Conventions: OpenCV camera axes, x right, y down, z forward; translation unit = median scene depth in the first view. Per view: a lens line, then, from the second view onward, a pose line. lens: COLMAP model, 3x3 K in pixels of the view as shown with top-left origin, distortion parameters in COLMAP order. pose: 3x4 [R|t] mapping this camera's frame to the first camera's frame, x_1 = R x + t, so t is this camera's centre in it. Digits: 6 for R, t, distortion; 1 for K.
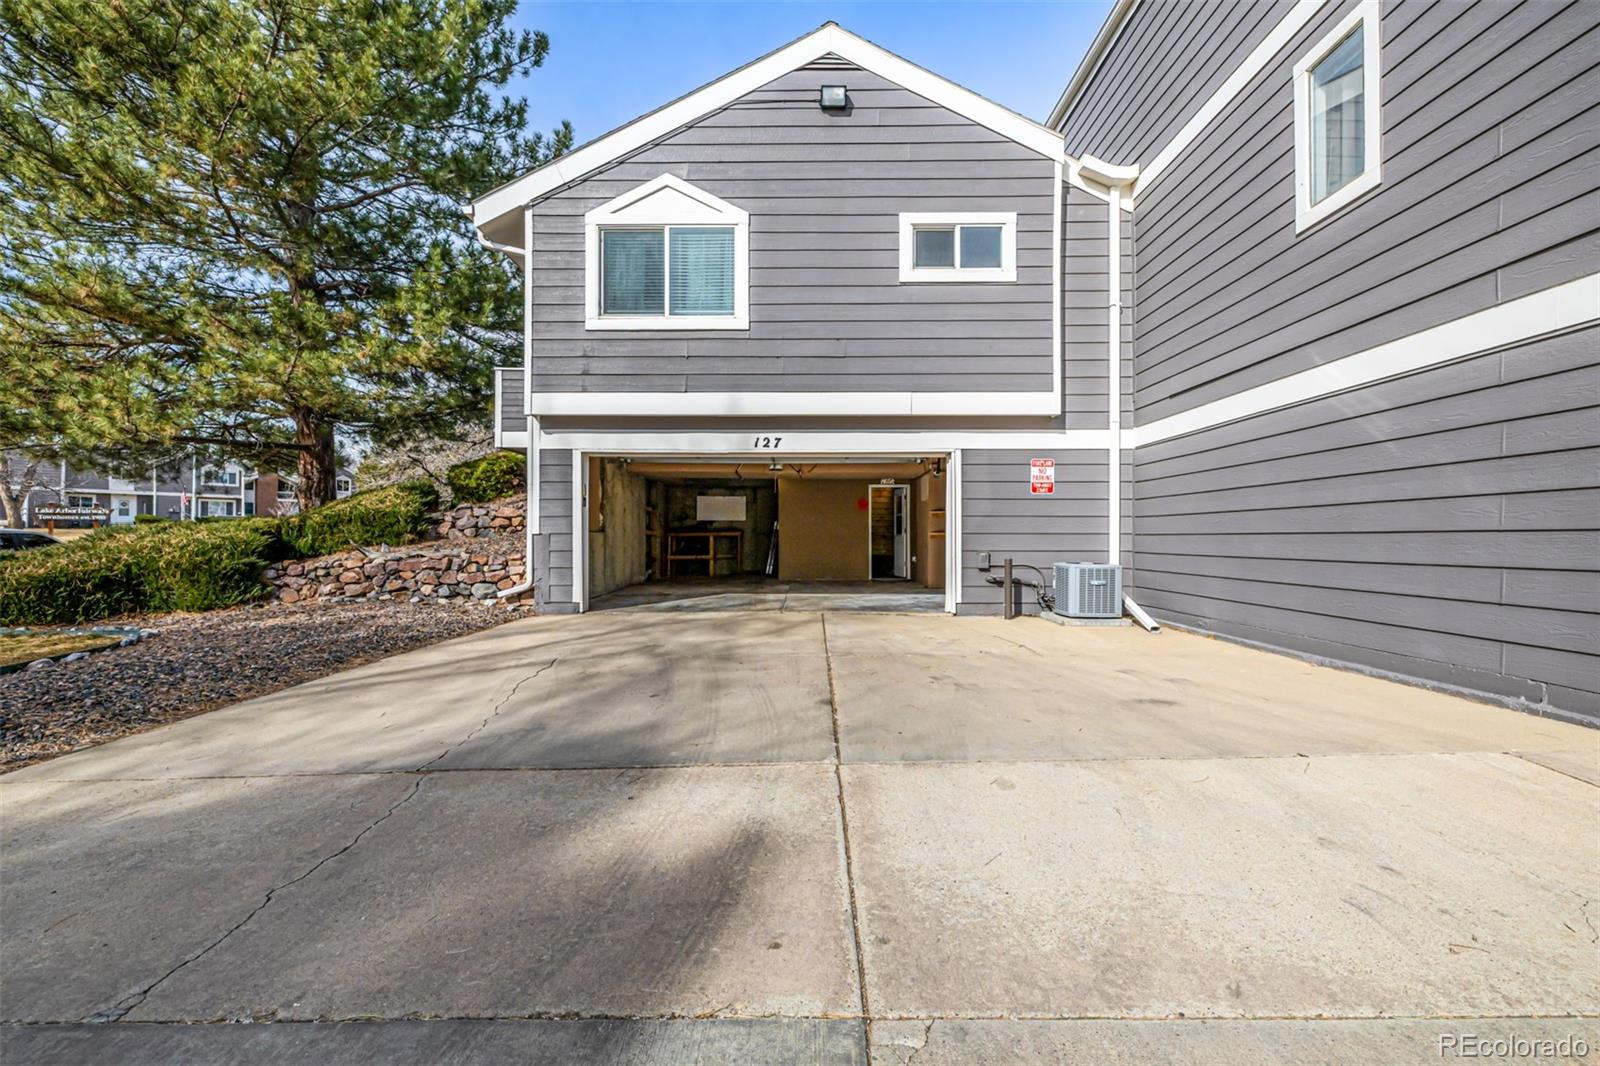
lens RADIAL K [[674.0, 0, 798.8], [0, 674.0, 534.0], [0, 0, 1]] dist [-0.000530, 0.000771]
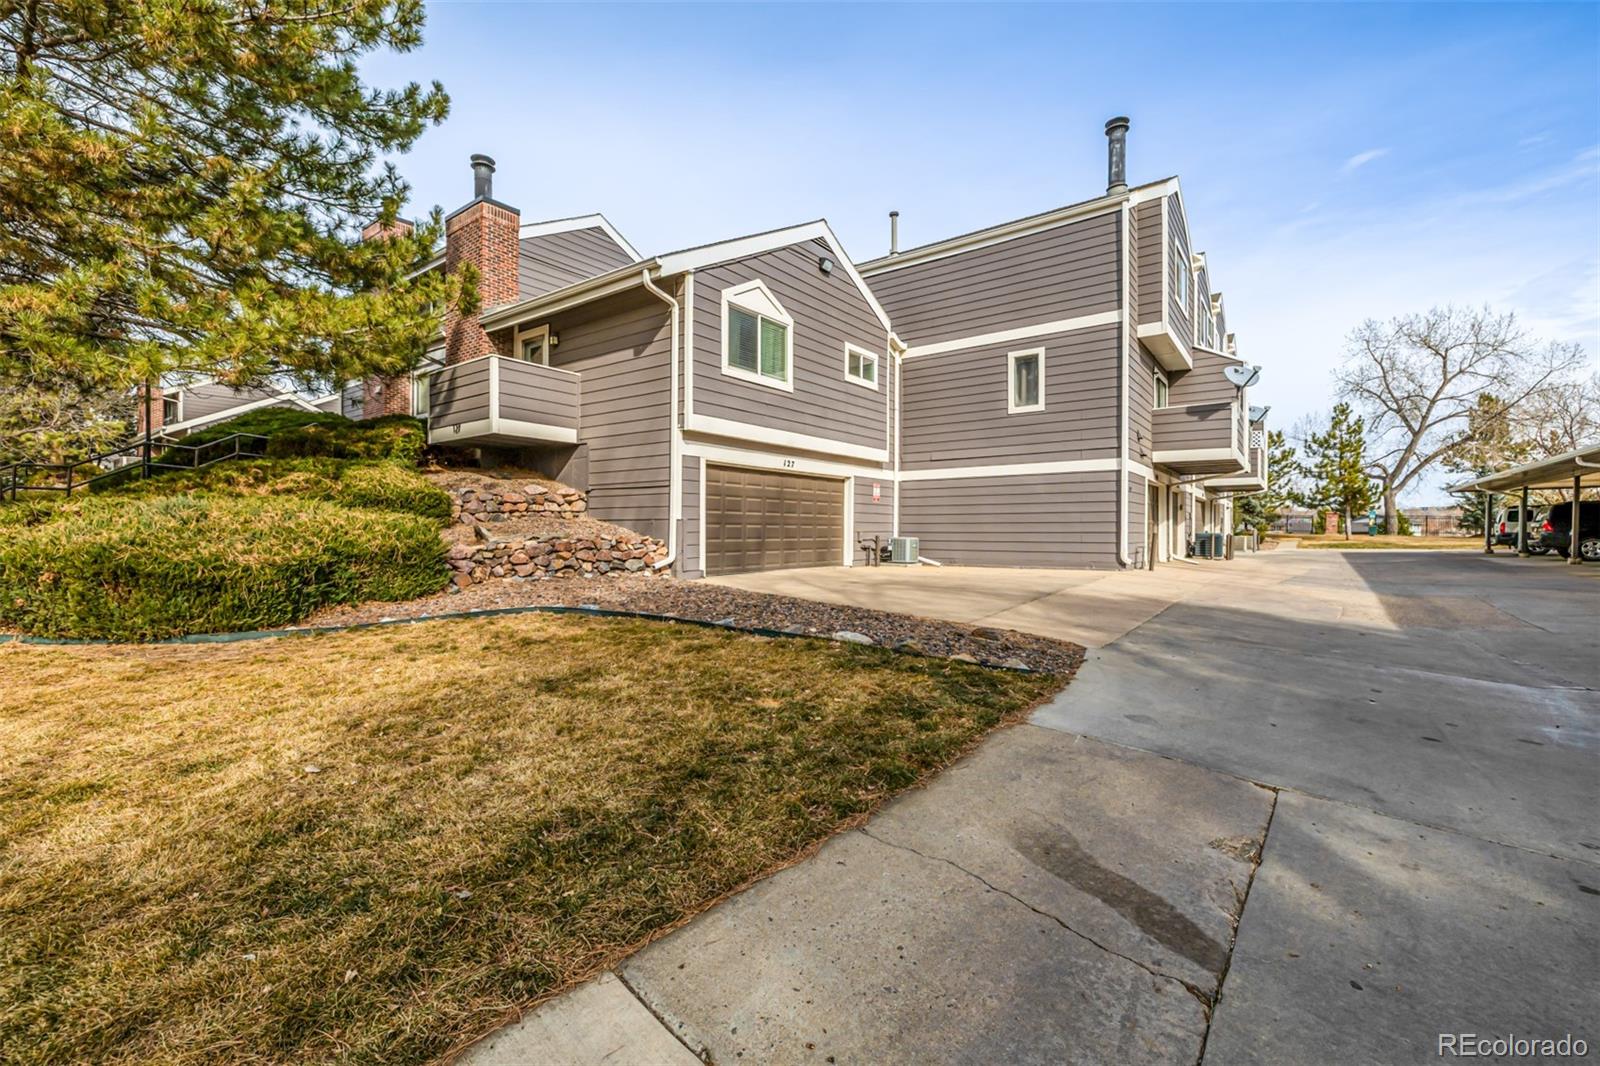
lens RADIAL K [[674.0, 0, 801.8], [0, 674.0, 529.7], [0, 0, 1]] dist [-0.000530, 0.000771]
pose [[0.591372, 0.000401, 0.806399, -1.344967], [-0.007561, 0.999959, 0.005048, 0.012460], [-0.806363, -0.009082, 0.591351, 0.034737]]
